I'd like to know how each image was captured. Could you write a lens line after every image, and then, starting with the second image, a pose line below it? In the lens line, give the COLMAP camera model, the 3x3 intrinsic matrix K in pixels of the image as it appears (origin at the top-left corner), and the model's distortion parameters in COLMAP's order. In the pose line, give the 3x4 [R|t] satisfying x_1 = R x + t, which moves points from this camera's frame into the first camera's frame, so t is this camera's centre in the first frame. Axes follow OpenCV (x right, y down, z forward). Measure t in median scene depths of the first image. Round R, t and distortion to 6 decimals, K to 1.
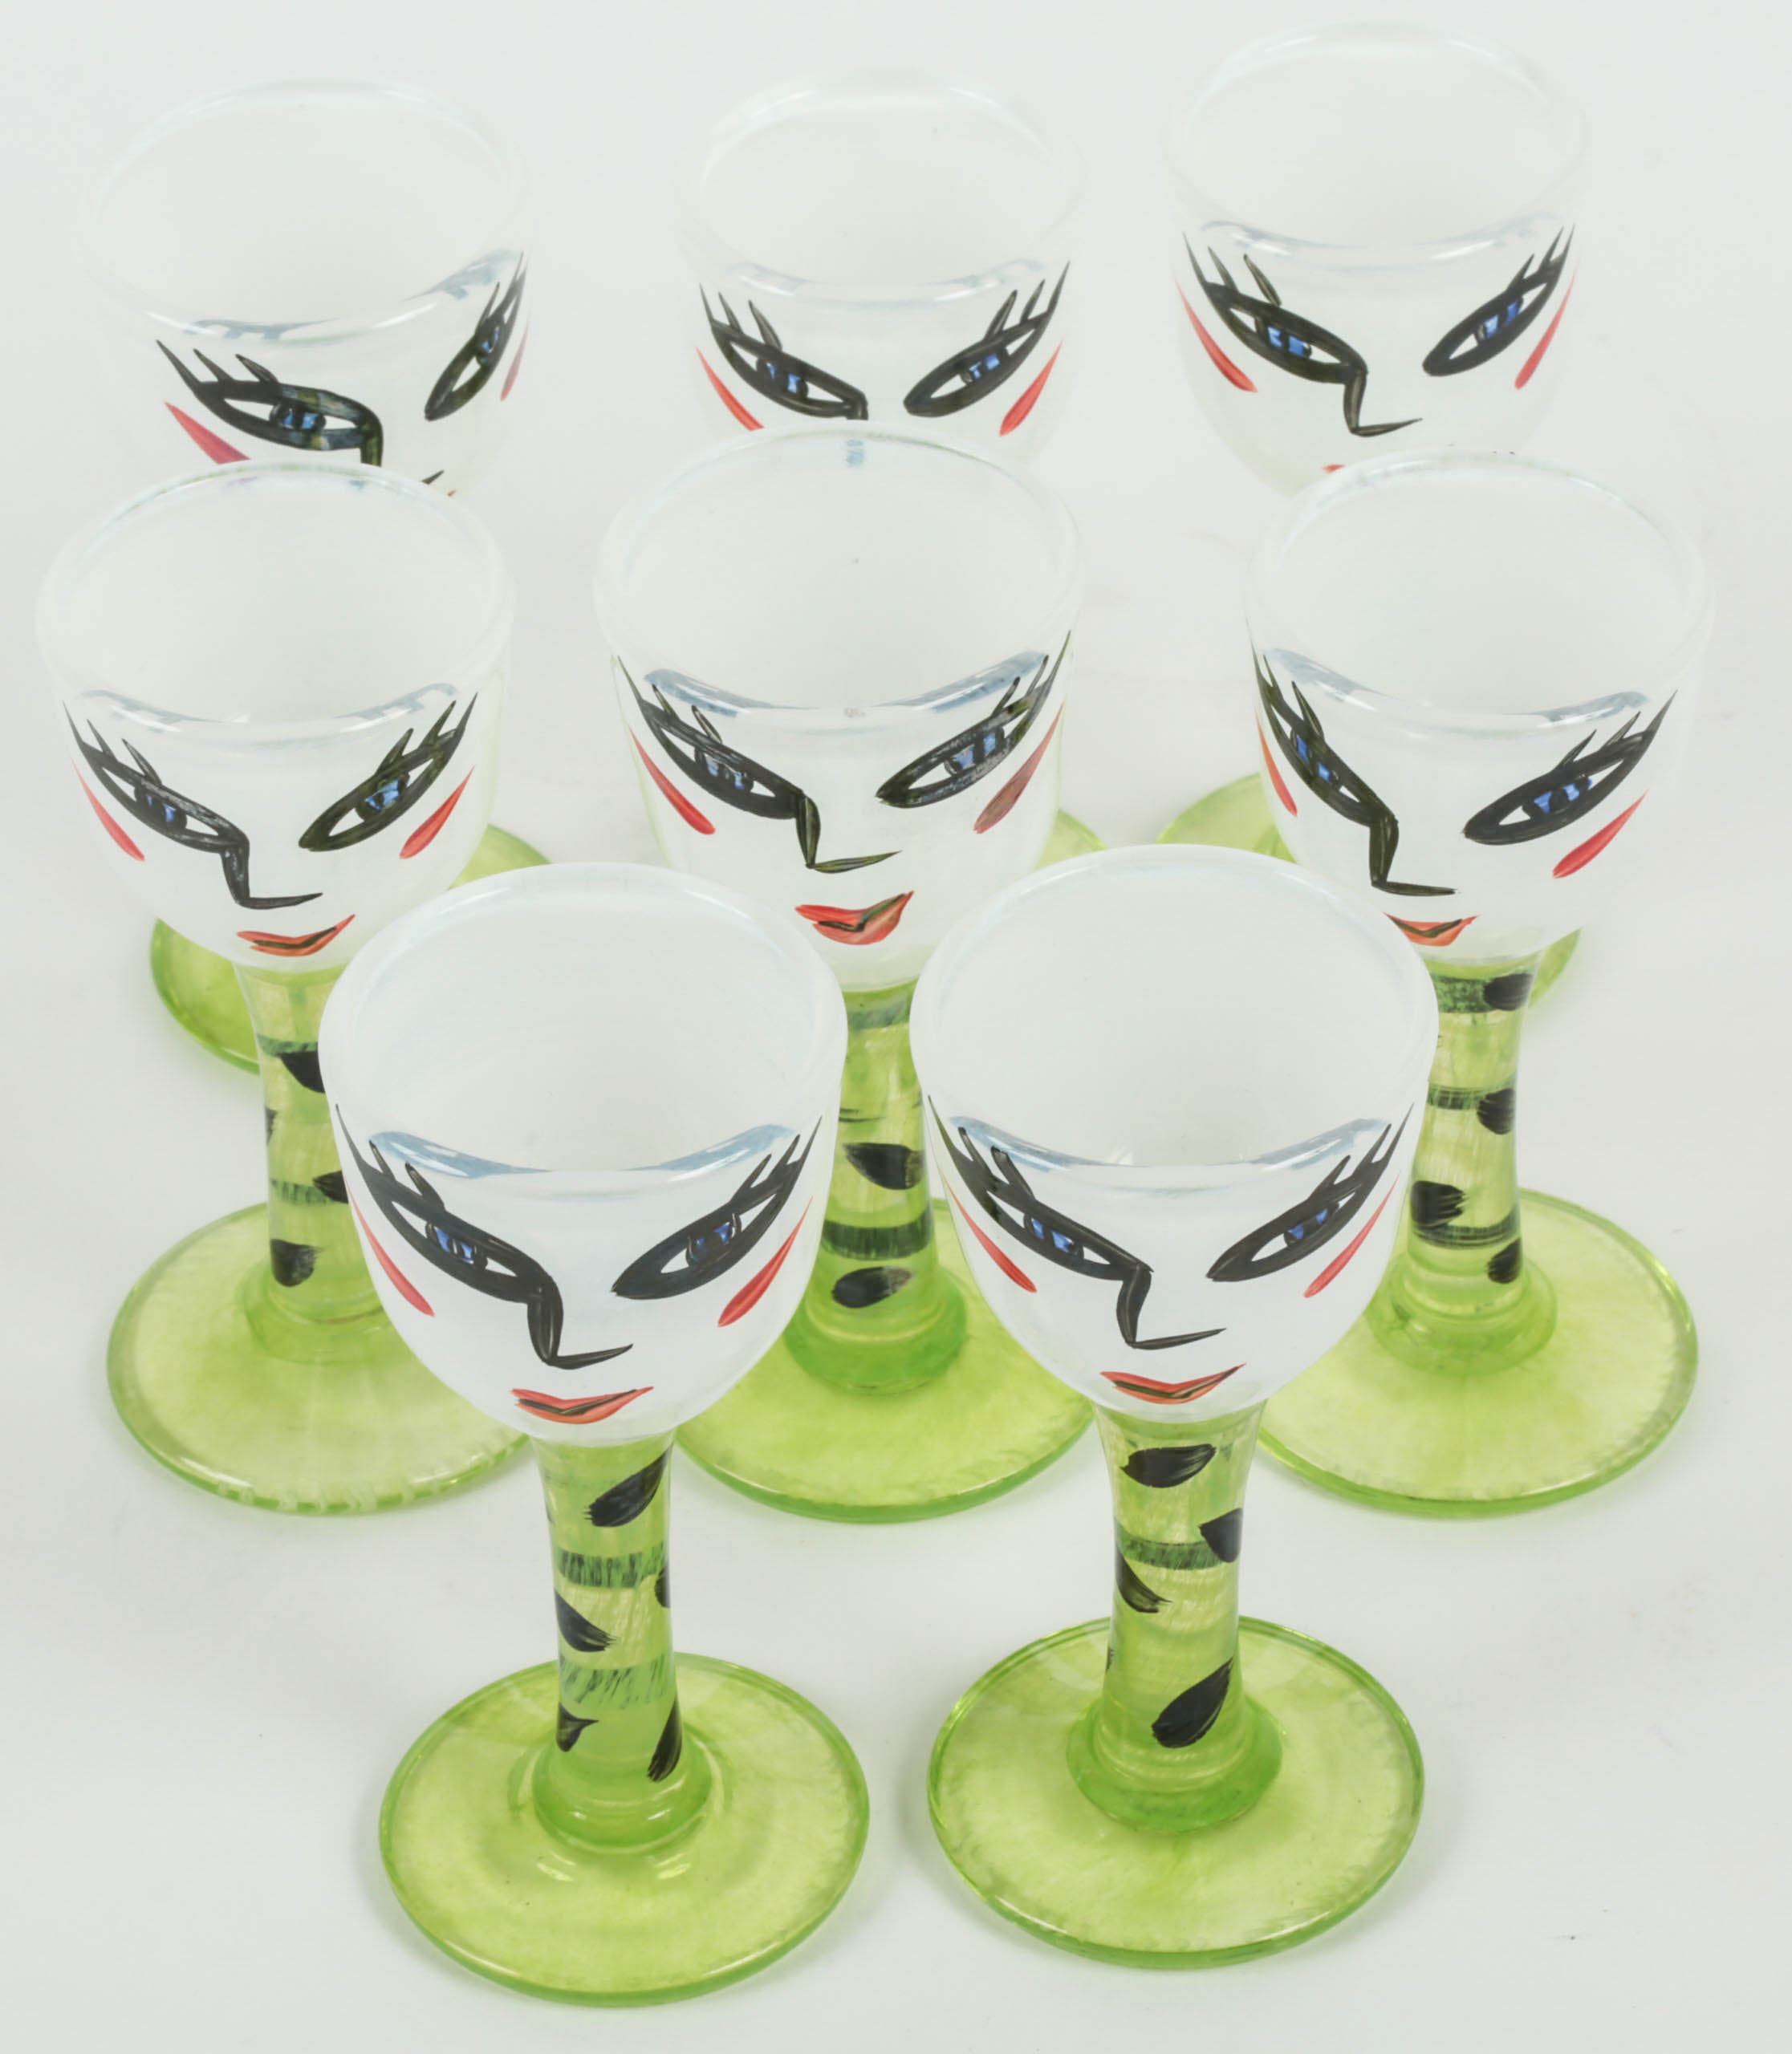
lens RADIAL K [[9550.8, 0, 896.0], [0, 9550.8, 1027.0], [0, 0, 1]] dist [-0.179621, 5.659339]
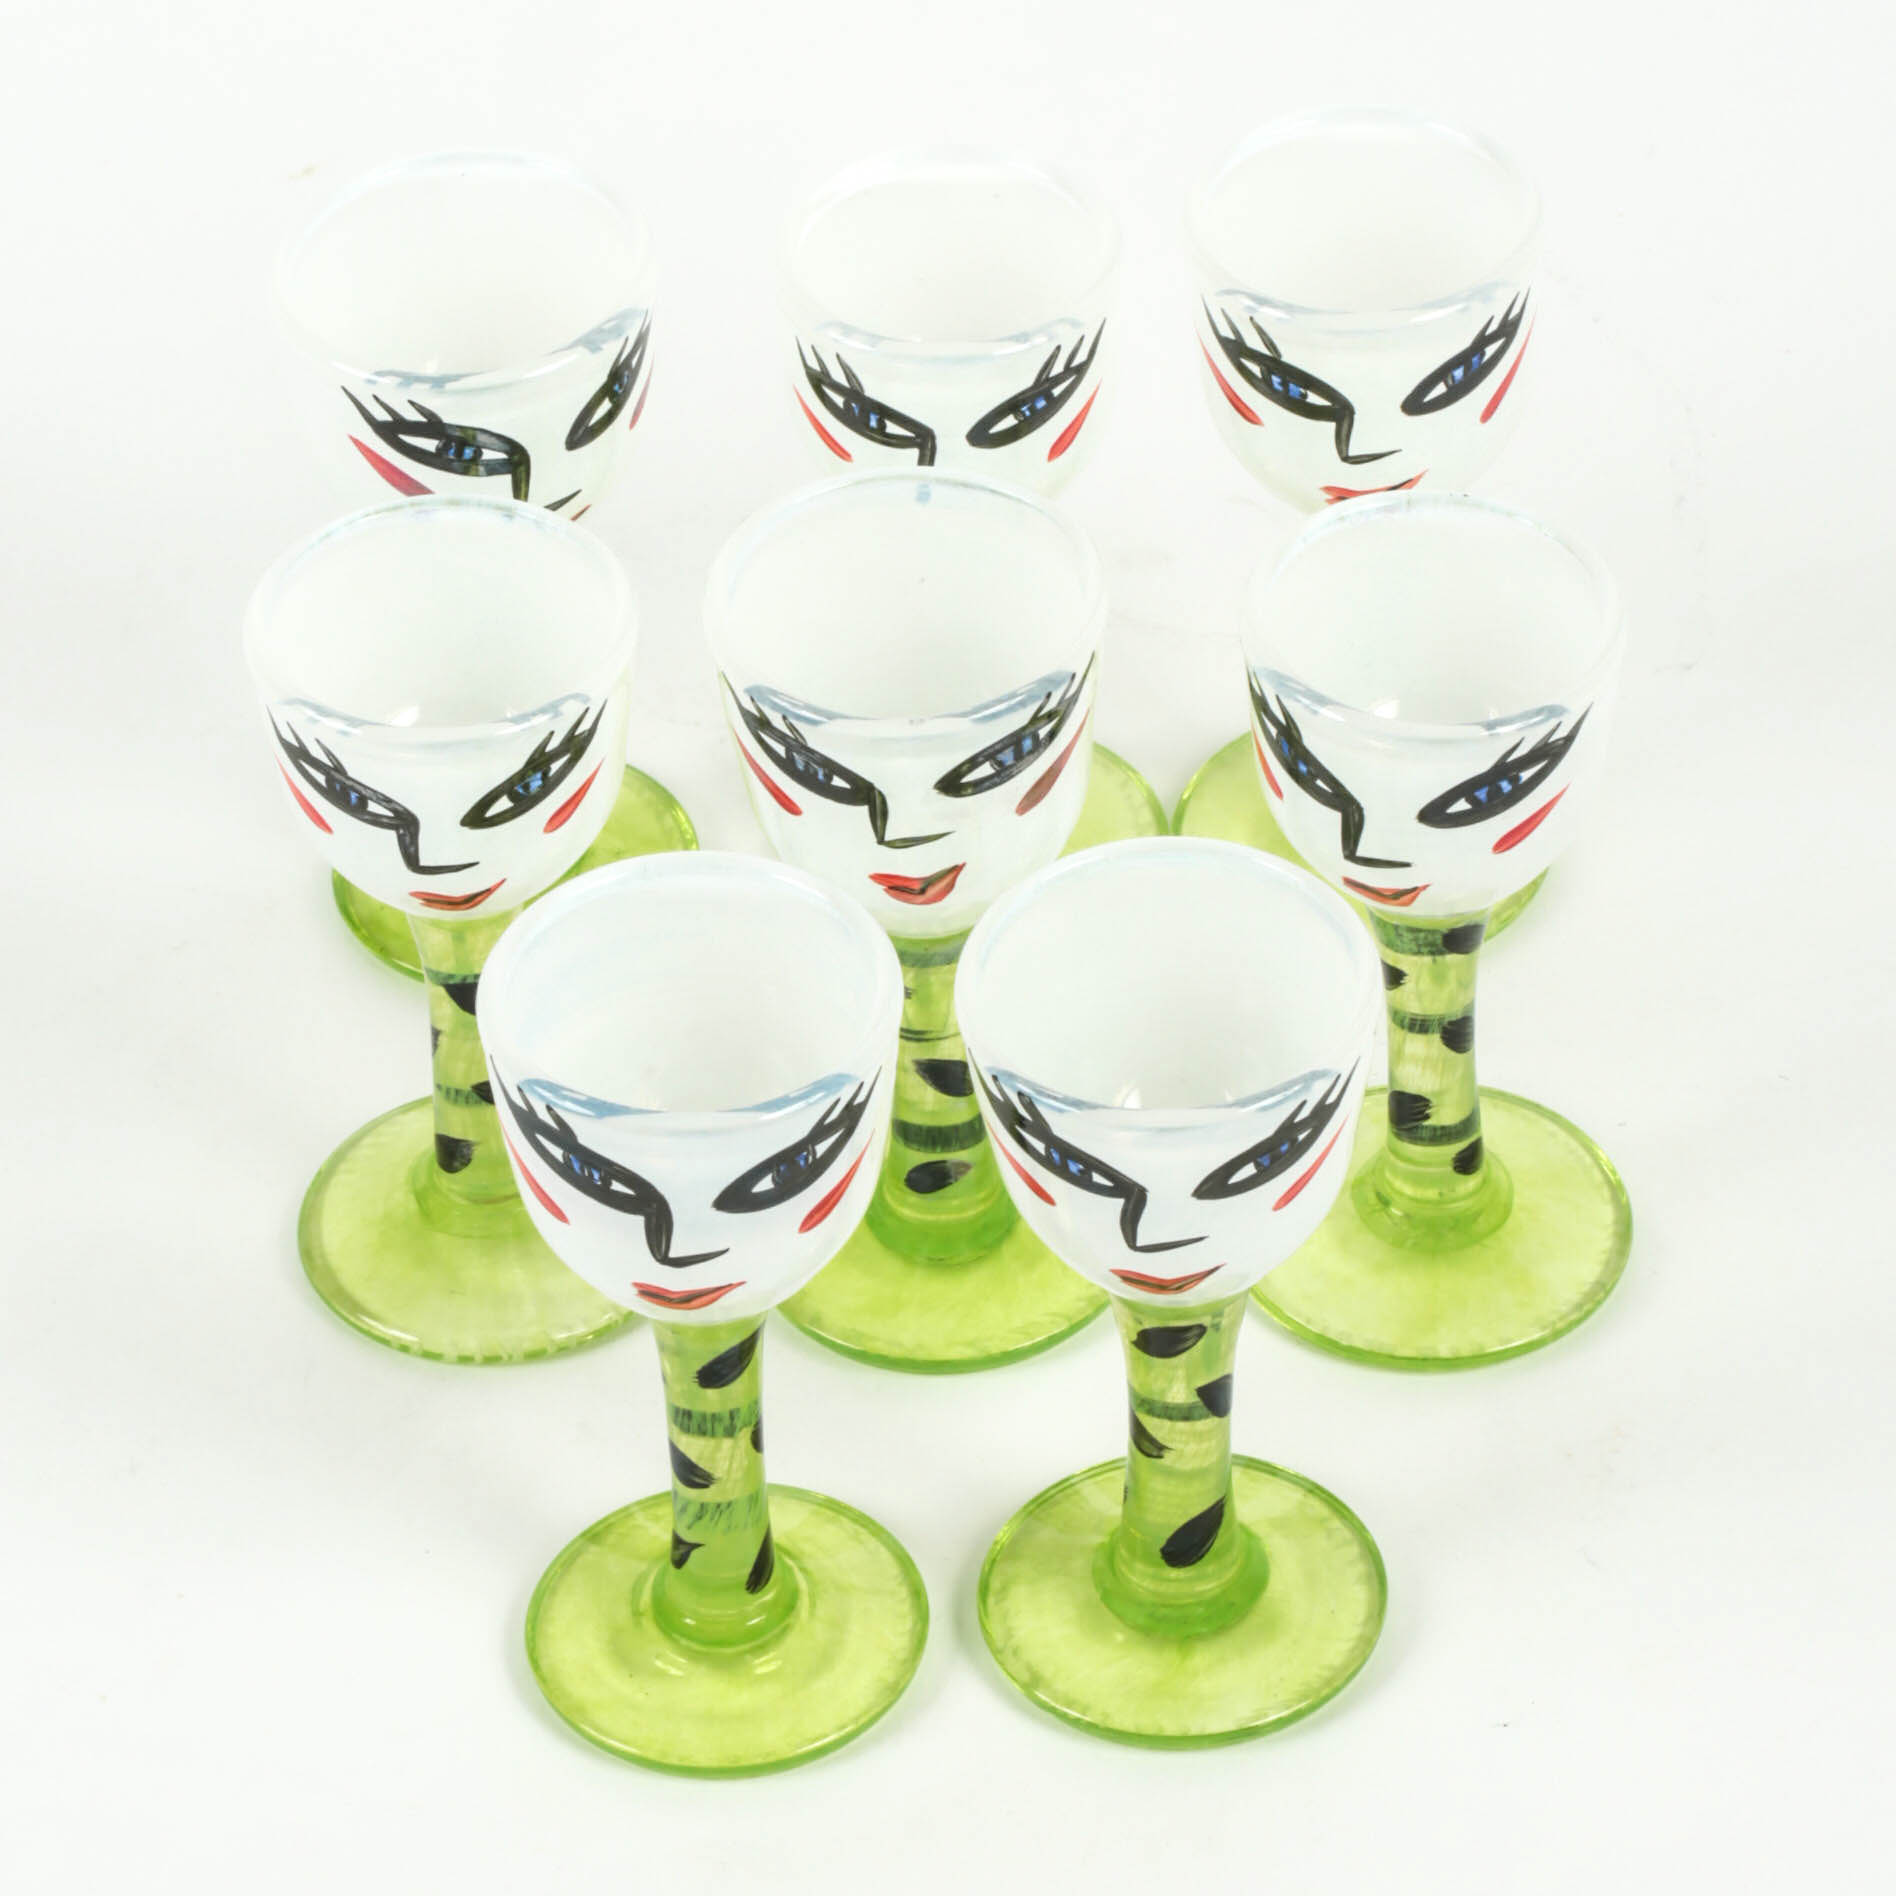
lens RADIAL K [[11271.2, 0, 949.3], [0, 11271.2, 850.1], [0, 0, 1]] dist [-0.159069, 11.824852]
pose [[0.999833, 0.002832, -0.018070, 0.025668], [-0.002361, 0.999658, 0.026046, -0.053291], [0.018137, -0.025999, 0.999497, -0.433505]]
